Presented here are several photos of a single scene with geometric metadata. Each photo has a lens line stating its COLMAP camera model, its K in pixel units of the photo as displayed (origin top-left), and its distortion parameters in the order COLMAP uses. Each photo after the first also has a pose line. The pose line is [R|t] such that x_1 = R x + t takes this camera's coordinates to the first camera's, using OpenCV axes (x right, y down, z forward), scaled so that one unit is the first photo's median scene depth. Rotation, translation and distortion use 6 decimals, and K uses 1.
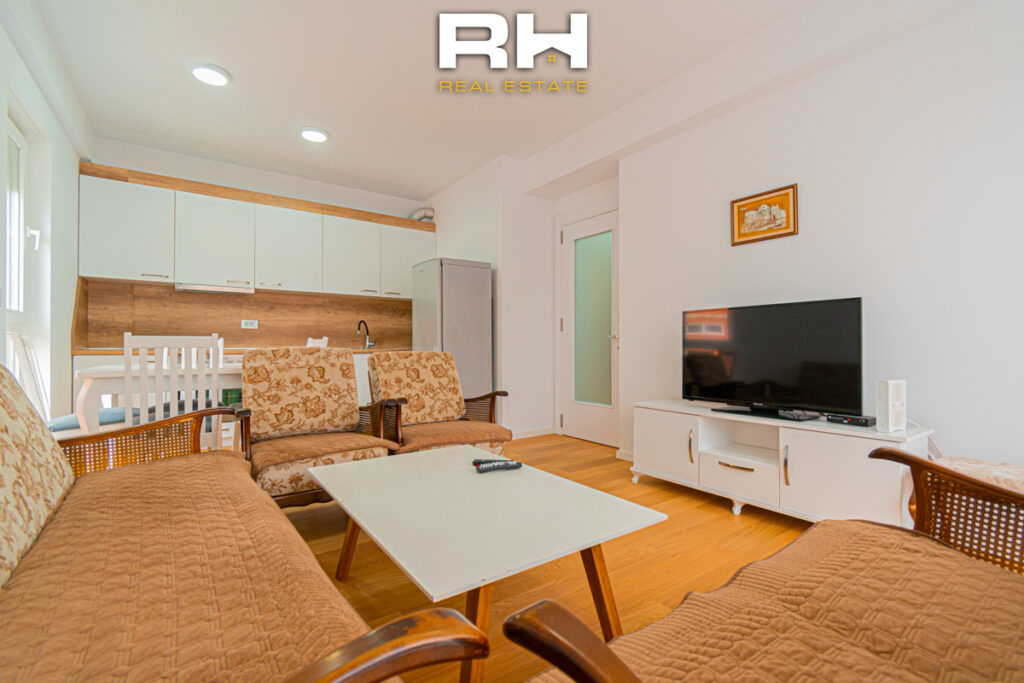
lens RADIAL K [[458.5, 0, 510.1], [0, 458.5, 343.8], [0, 0, 1]] dist [0.002207, 0.000190]
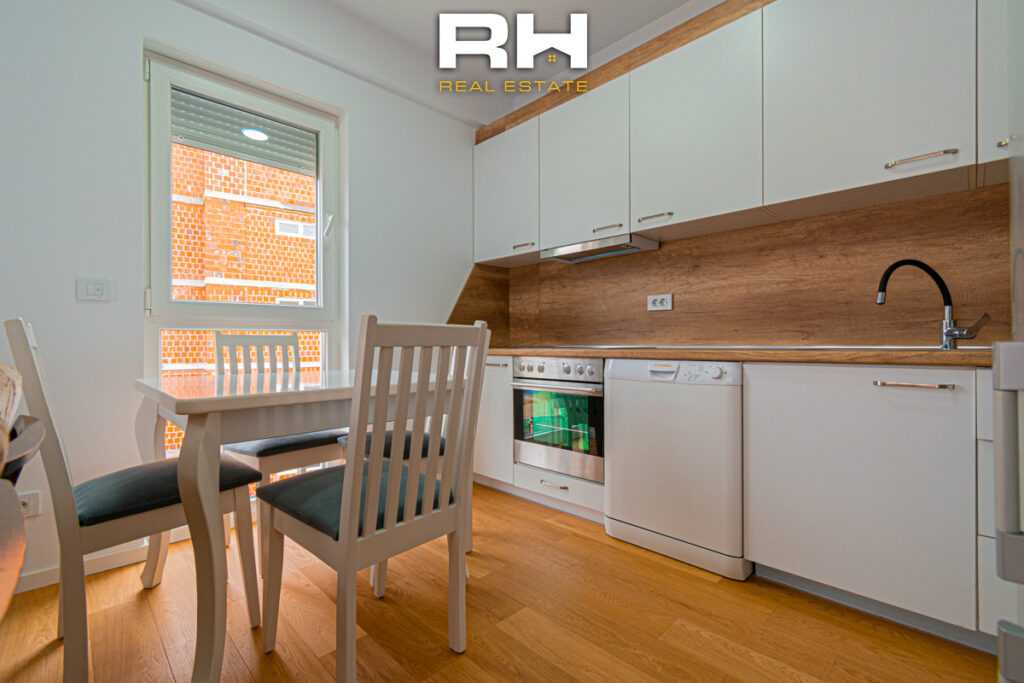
lens RADIAL K [[458.5, 0, 512.2], [0, 458.5, 346.1], [0, 0, 1]] dist [0.002207, 0.000190]
pose [[0.154160, 0.003749, -0.988039, -0.054996], [0.011008, 0.999924, 0.005512, 0.005060], [0.987985, -0.011726, 0.154107, 0.781922]]
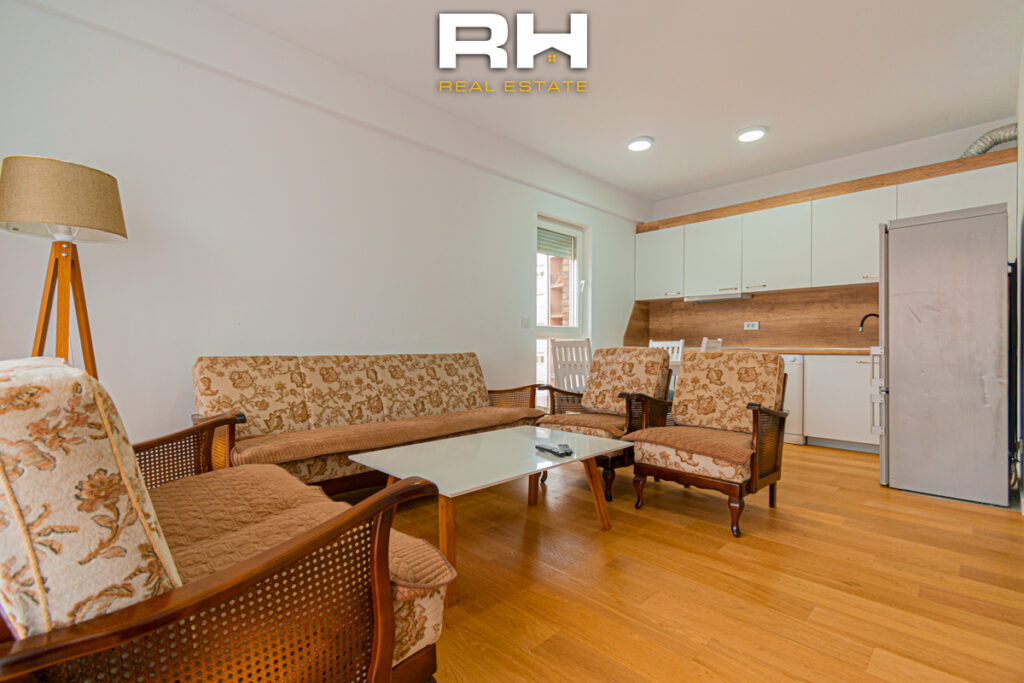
lens RADIAL K [[458.5, 0, 508.8], [0, 458.5, 351.0], [0, 0, 1]] dist [0.002207, 0.000190]
pose [[0.154208, 0.009138, -0.987996, 0.429878], [0.004949, 0.999938, 0.010021, 0.003194], [0.988026, -0.006435, 0.154154, 0.288032]]
